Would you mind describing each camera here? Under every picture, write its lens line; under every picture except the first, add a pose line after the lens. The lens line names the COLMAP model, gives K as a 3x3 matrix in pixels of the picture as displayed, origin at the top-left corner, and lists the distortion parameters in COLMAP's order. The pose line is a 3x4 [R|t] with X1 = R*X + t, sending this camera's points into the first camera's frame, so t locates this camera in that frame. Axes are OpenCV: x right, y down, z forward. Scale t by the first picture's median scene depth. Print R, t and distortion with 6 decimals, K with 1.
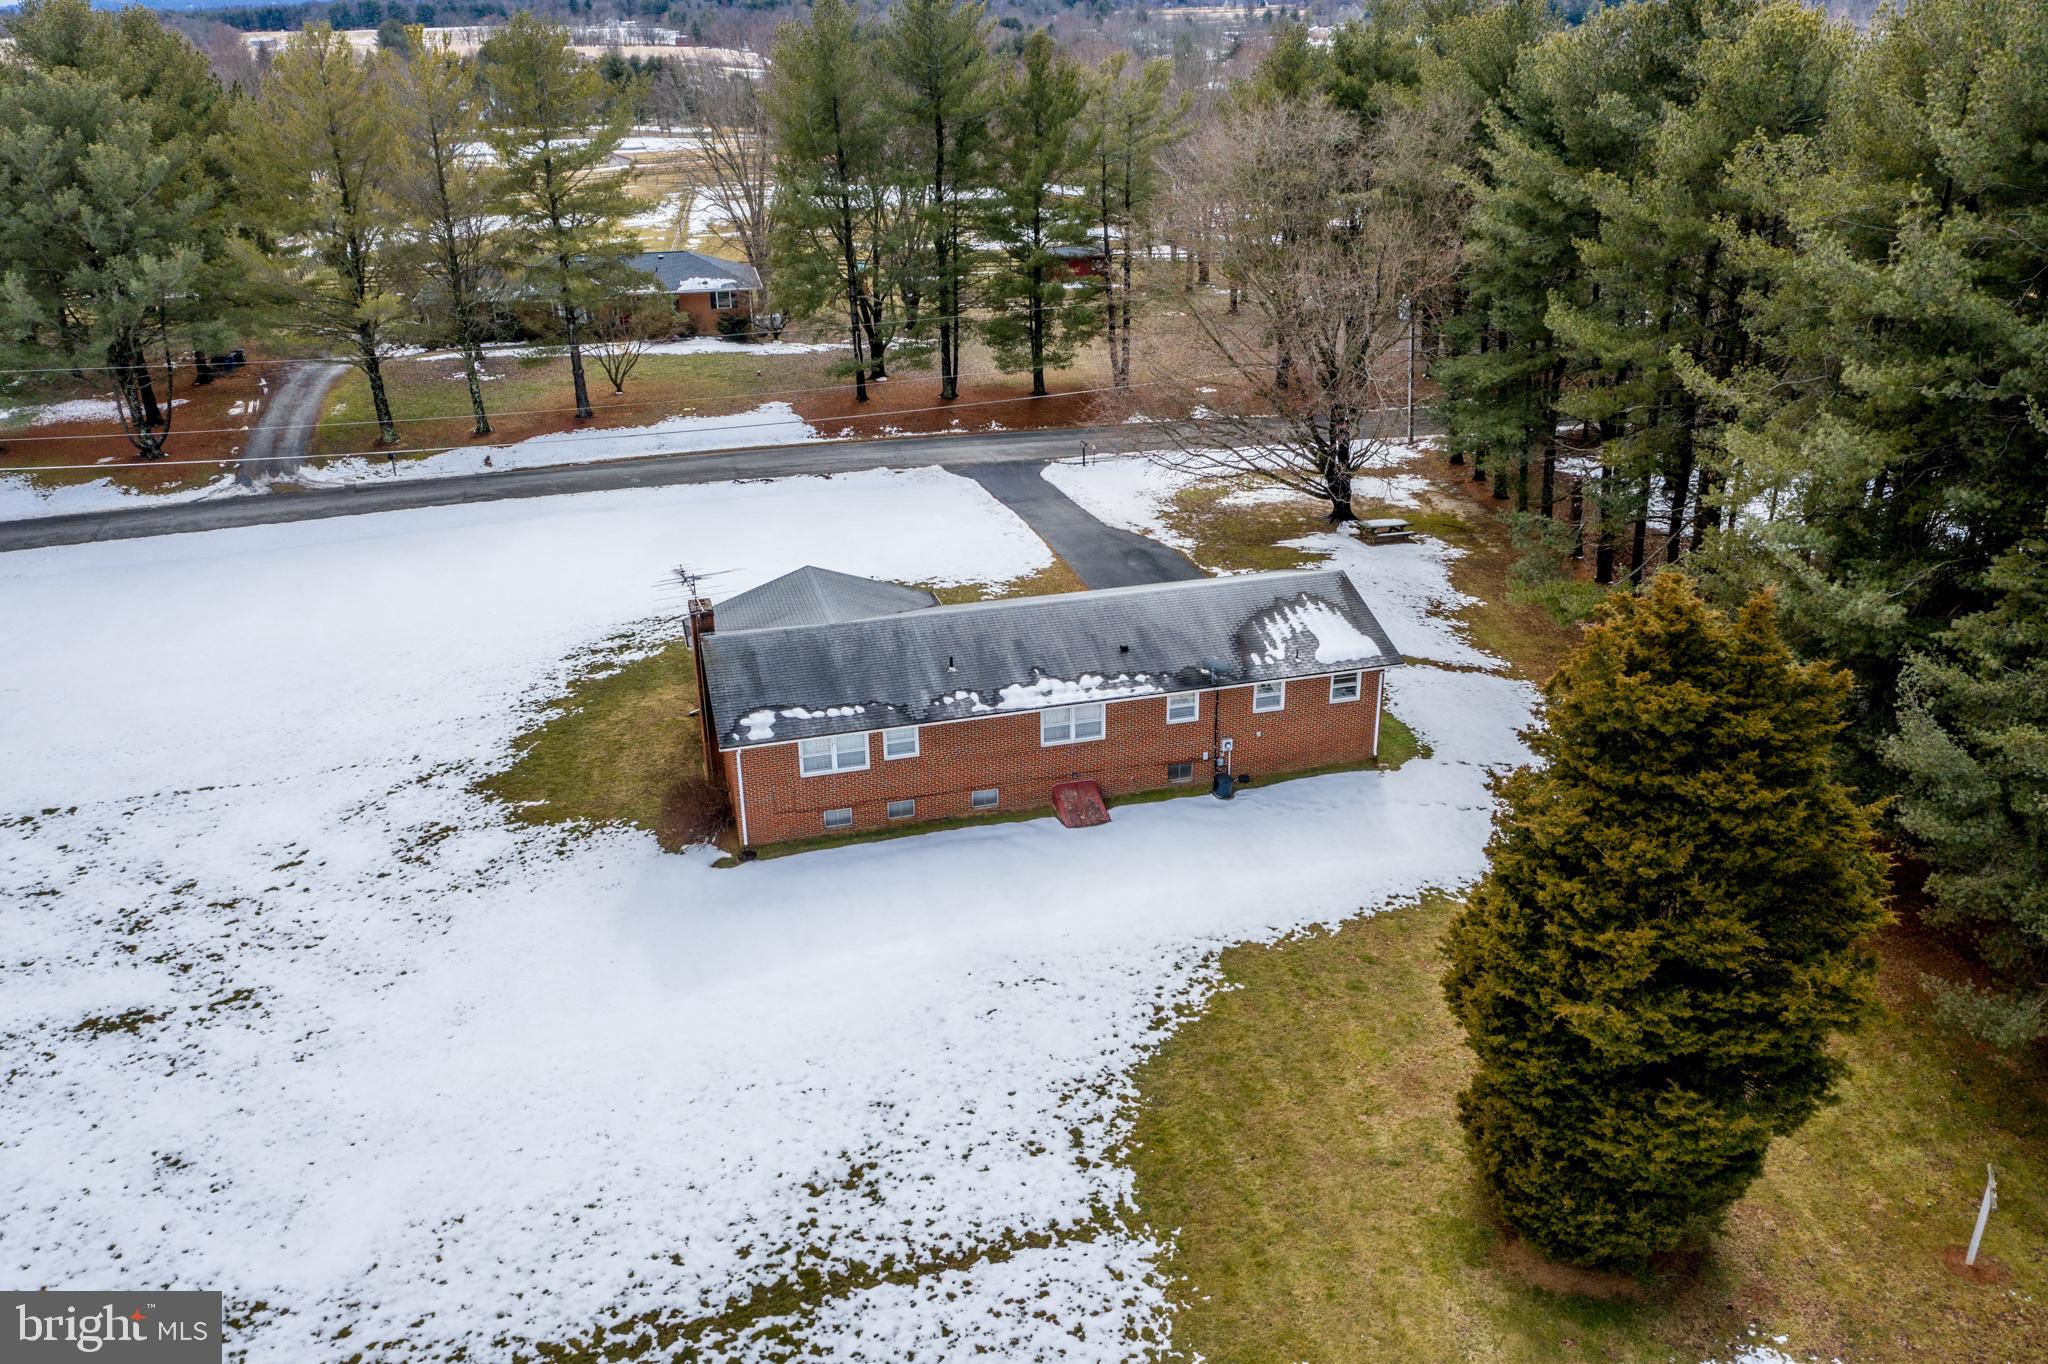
lens RADIAL K [[1633.8, 0, 1024.0], [0, 1633.8, 682.0], [0, 0, 1]] dist [-0.007276, 0.003570]
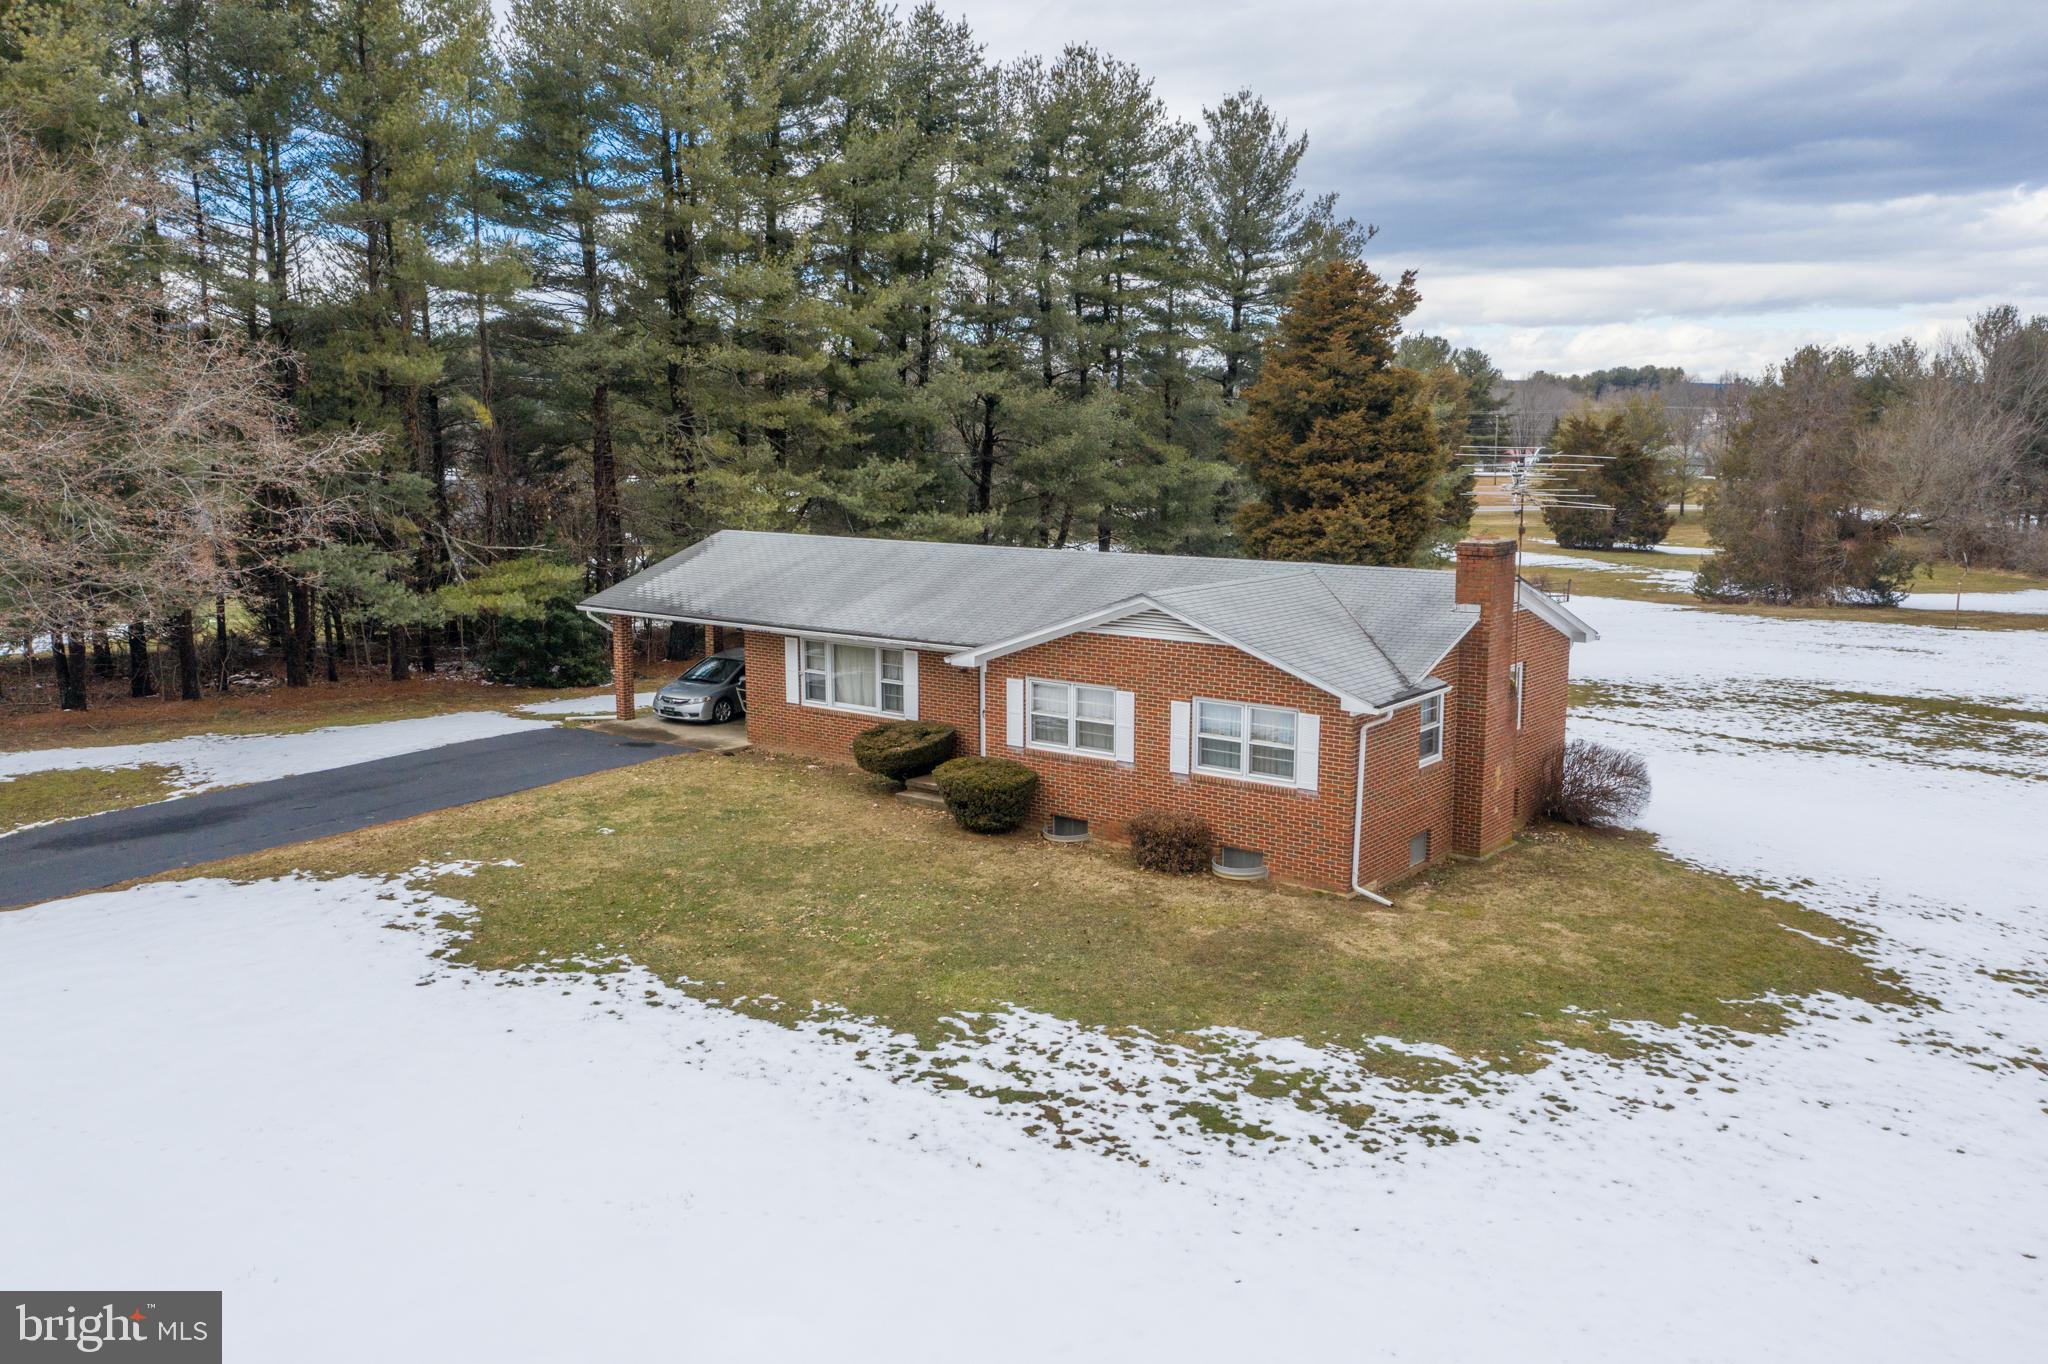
lens RADIAL K [[1606.1, 0, 1028.0], [0, 1606.1, 752.4], [0, 0, 1]] dist [-0.001983, -0.002528]
pose [[-0.599859, -0.145987, 0.786675, -0.572320], [0.323984, 0.854681, 0.405653, -0.272841], [-0.731576, 0.498205, -0.465390, 1.465437]]
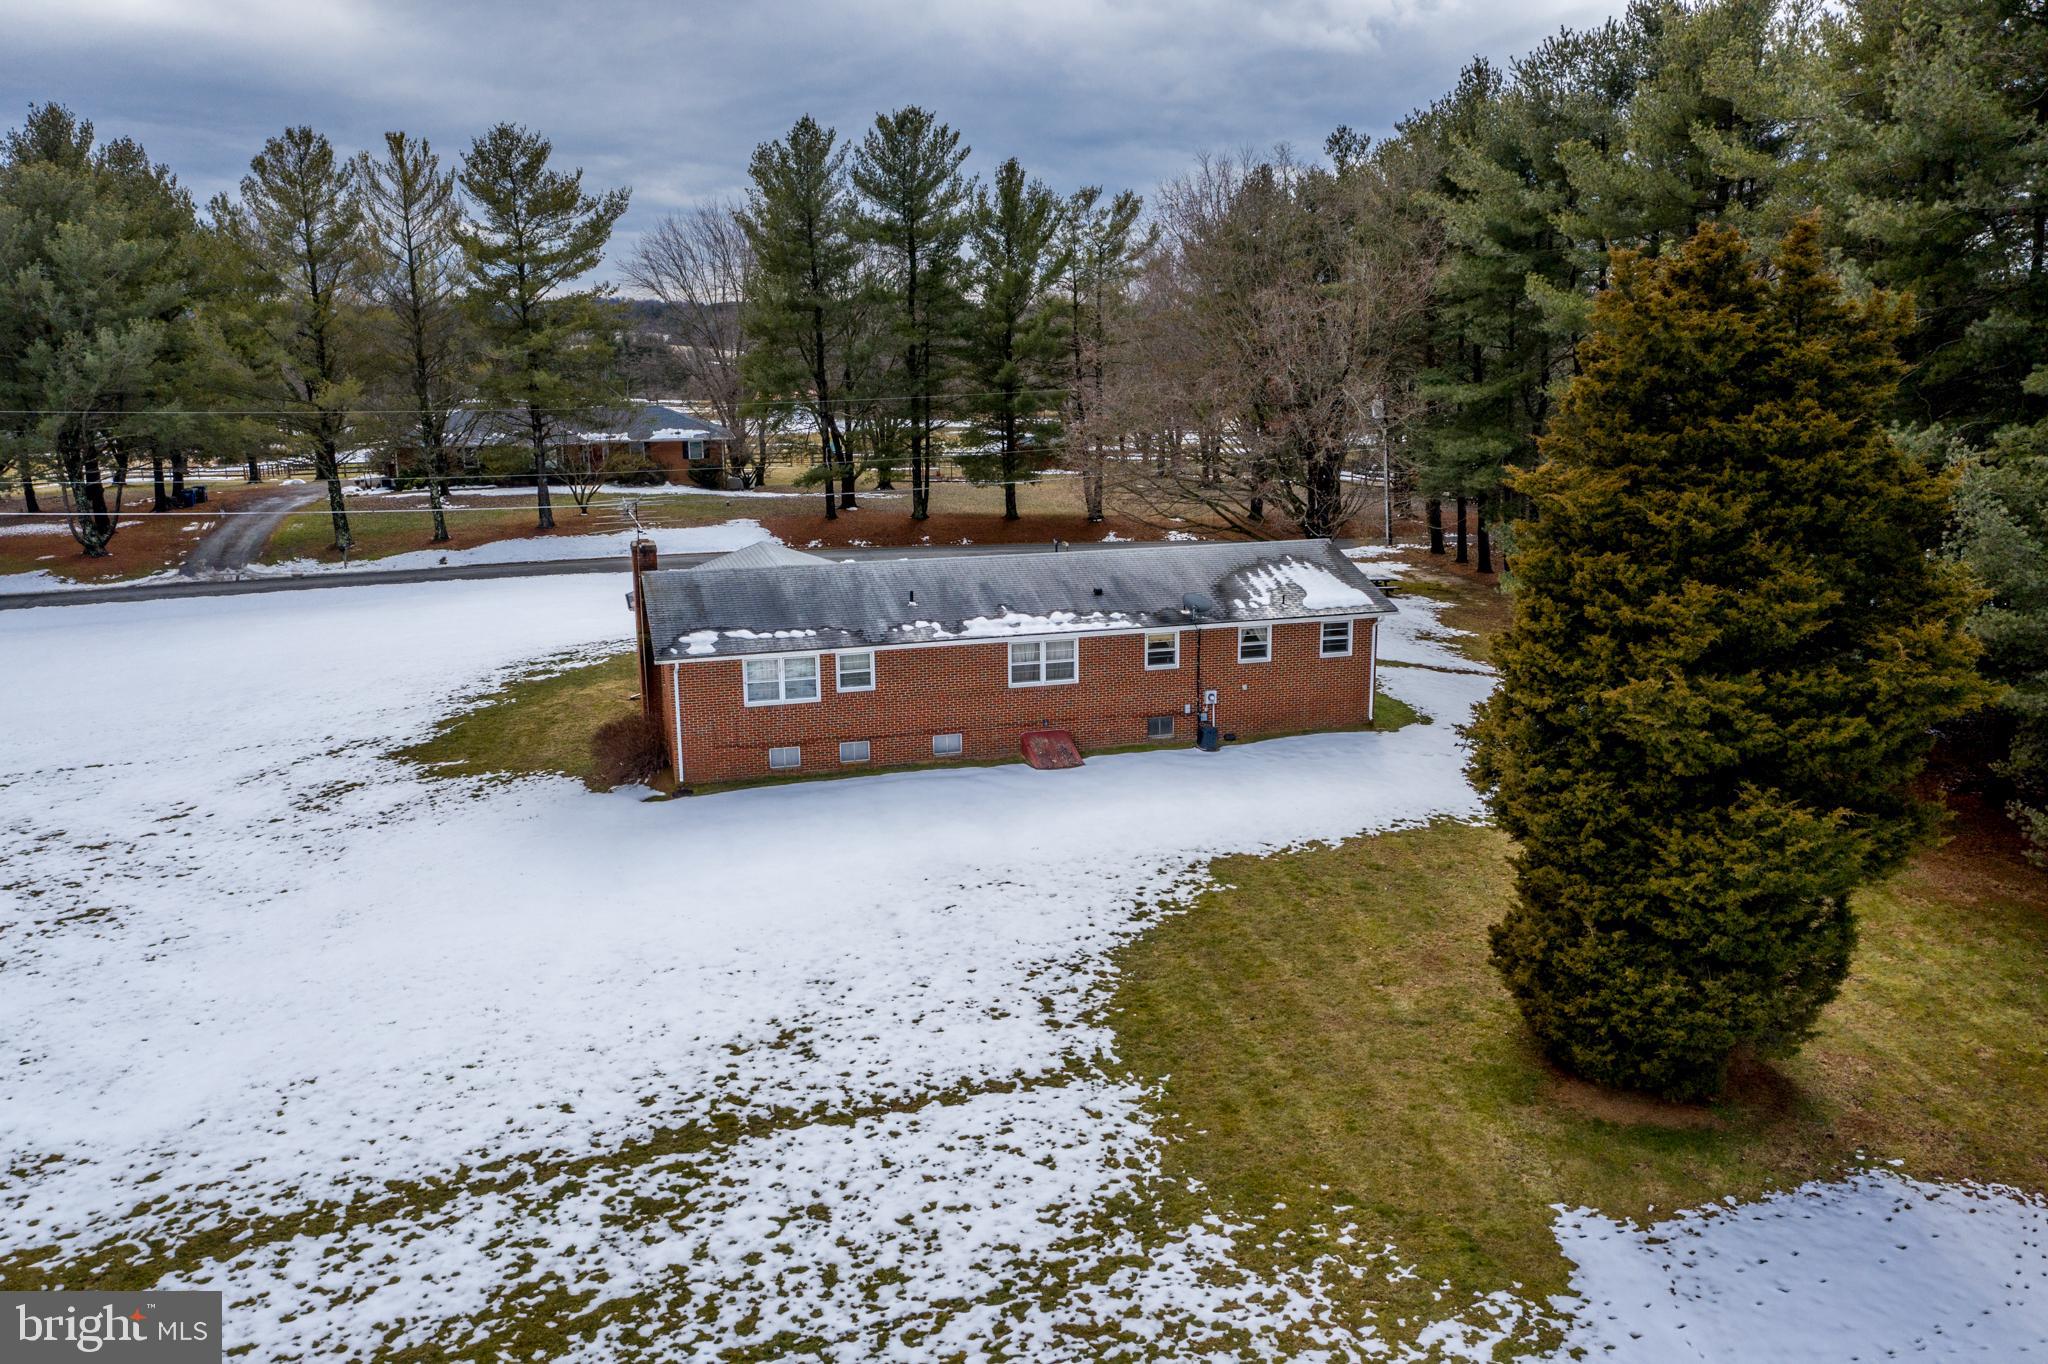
lens RADIAL K [[1633.8, 0, 1024.0], [0, 1633.8, 682.0], [0, 0, 1]] dist [-0.007276, 0.003570]
pose [[0.999903, 0.000421, 0.013894, 0.006461], [0.002070, 0.983883, -0.178799, 0.204355], [-0.013746, 0.178811, 0.983787, 0.097663]]
